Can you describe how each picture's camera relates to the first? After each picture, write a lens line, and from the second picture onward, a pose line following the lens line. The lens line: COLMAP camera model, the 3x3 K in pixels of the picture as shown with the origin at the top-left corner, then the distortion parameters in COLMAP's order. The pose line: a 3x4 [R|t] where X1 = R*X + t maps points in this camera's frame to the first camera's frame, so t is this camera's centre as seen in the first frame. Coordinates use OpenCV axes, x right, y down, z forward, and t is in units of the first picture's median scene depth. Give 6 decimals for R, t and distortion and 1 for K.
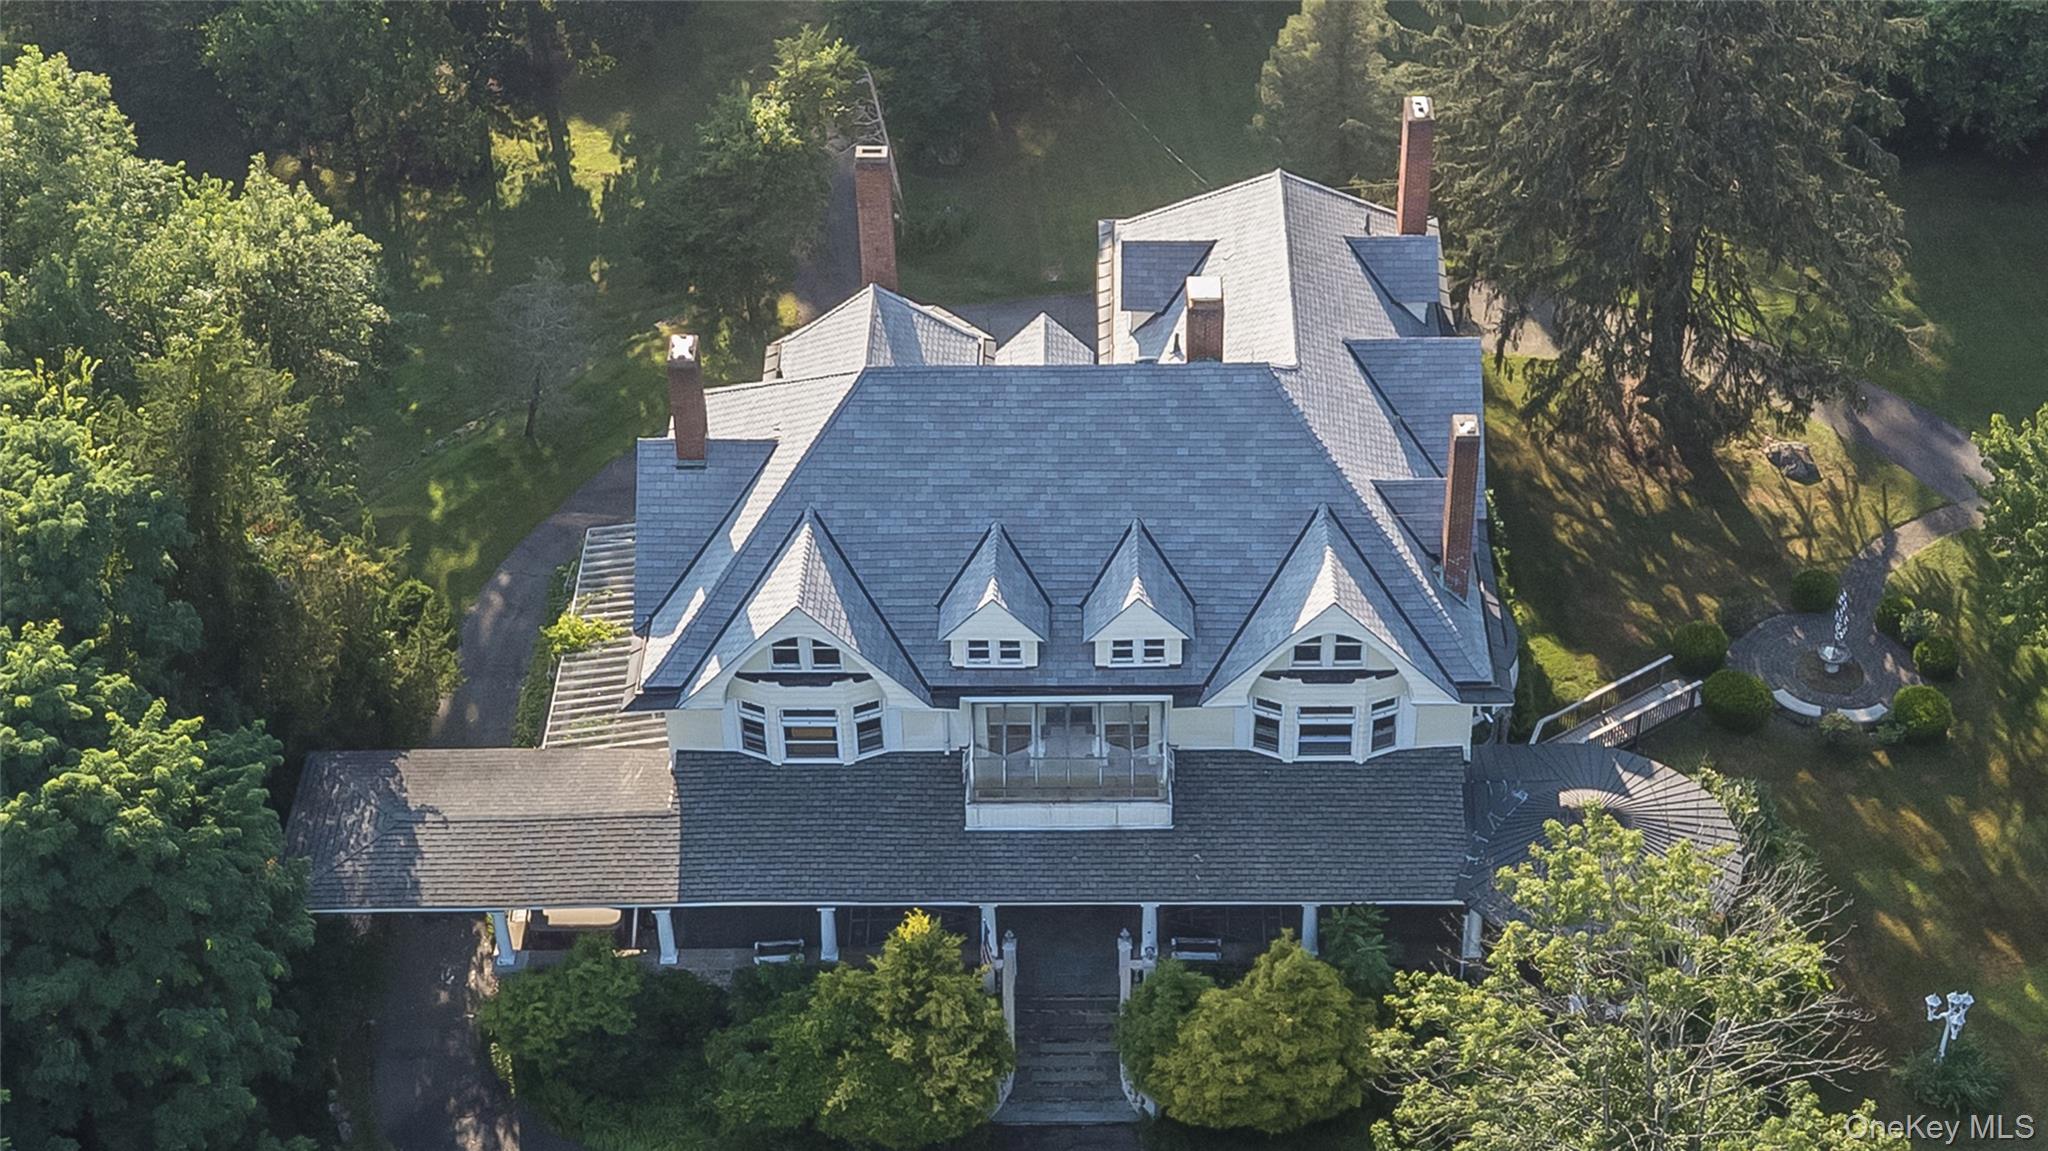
lens RADIAL K [[3014.0, 0, 1029.7], [0, 3014.0, 577.0], [0, 0, 1]] dist [0.072942, 0.000000]
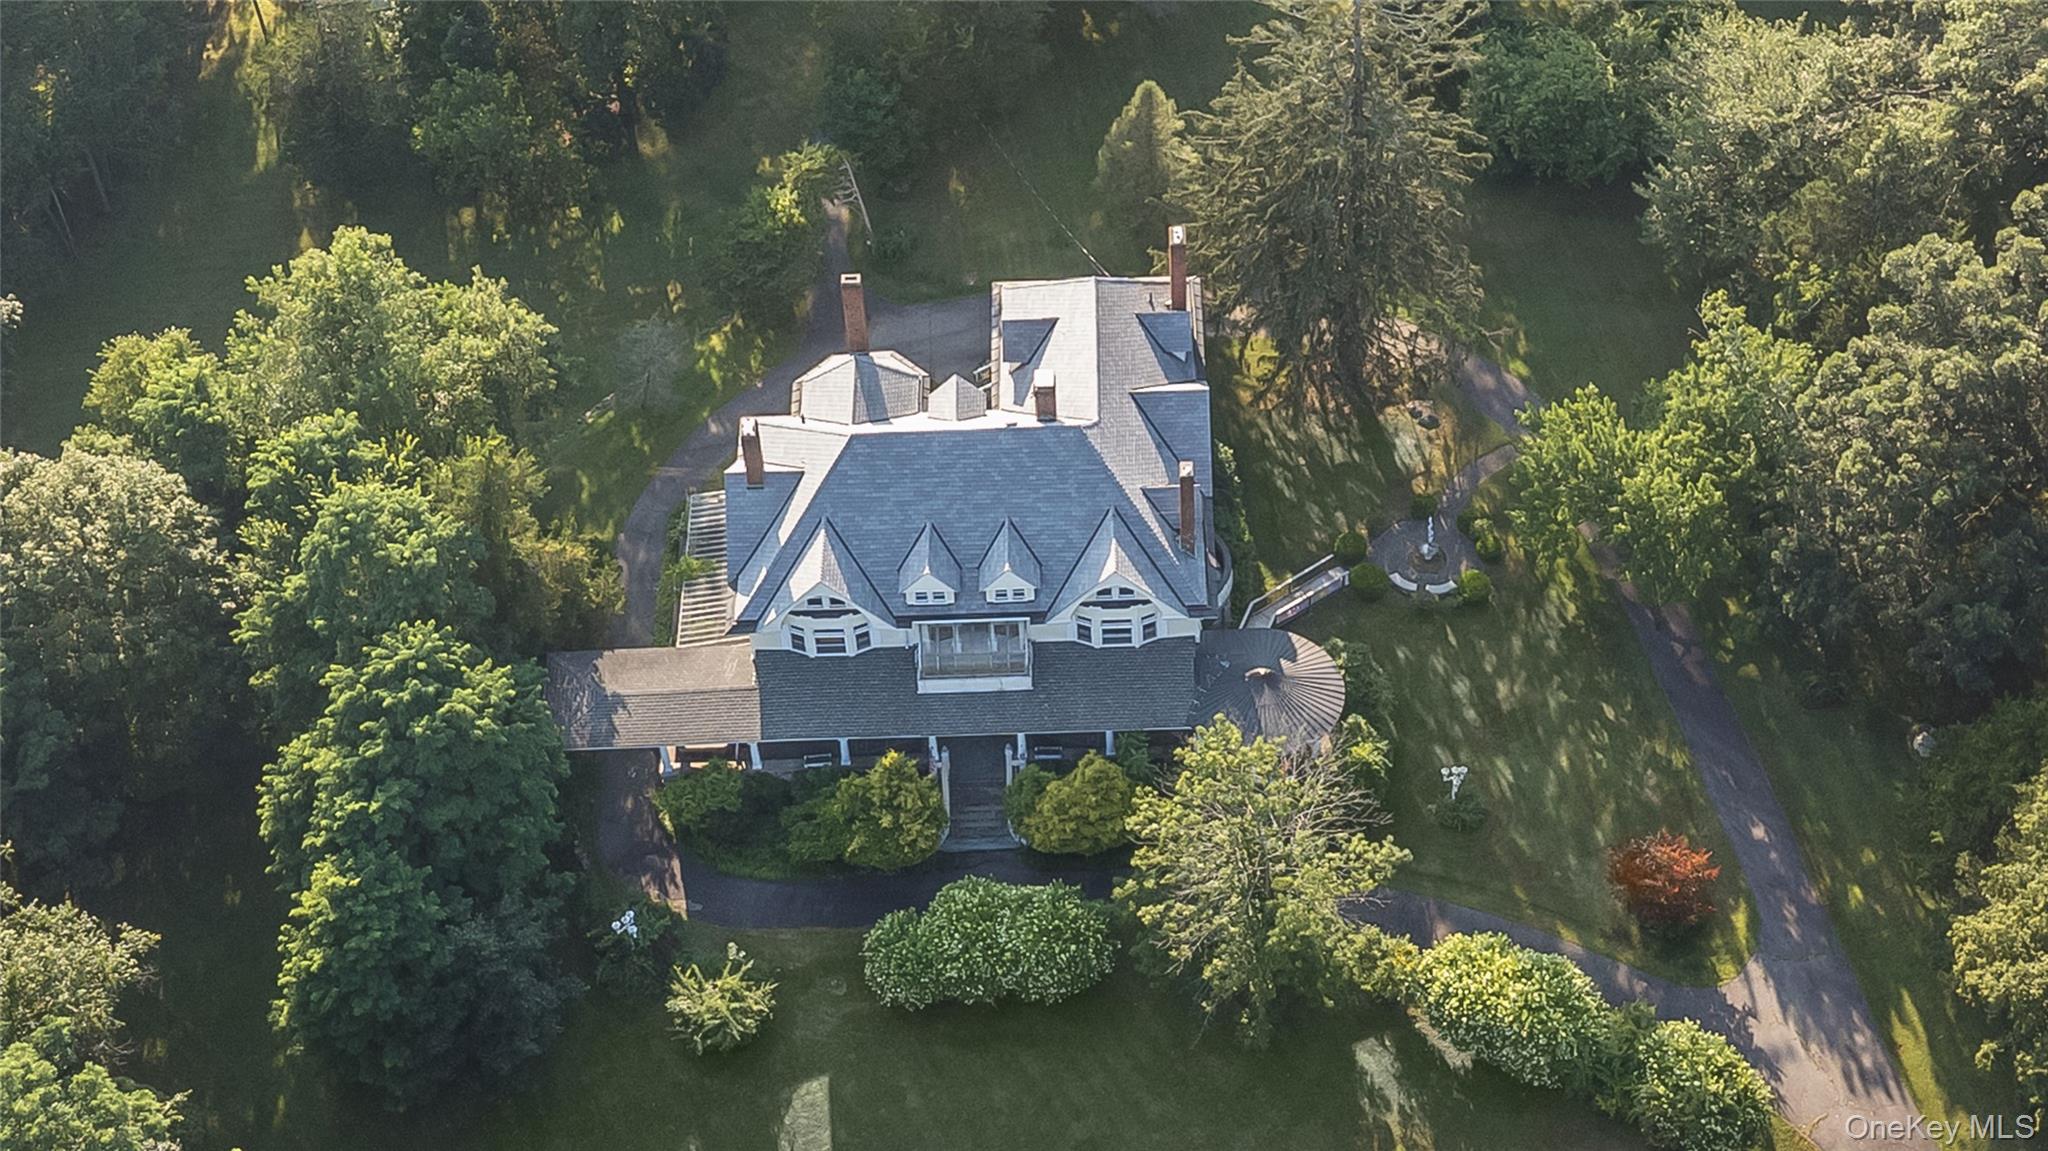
lens RADIAL K [[3014.0, 0, 1020.8], [0, 3014.0, 574.8], [0, 0, 1]] dist [0.072942, 0.000000]
pose [[0.999483, -0.031361, -0.007134, 0.055293], [0.032094, 0.986915, 0.158018, -0.269611], [0.002085, -0.158165, 0.987410, -0.771883]]
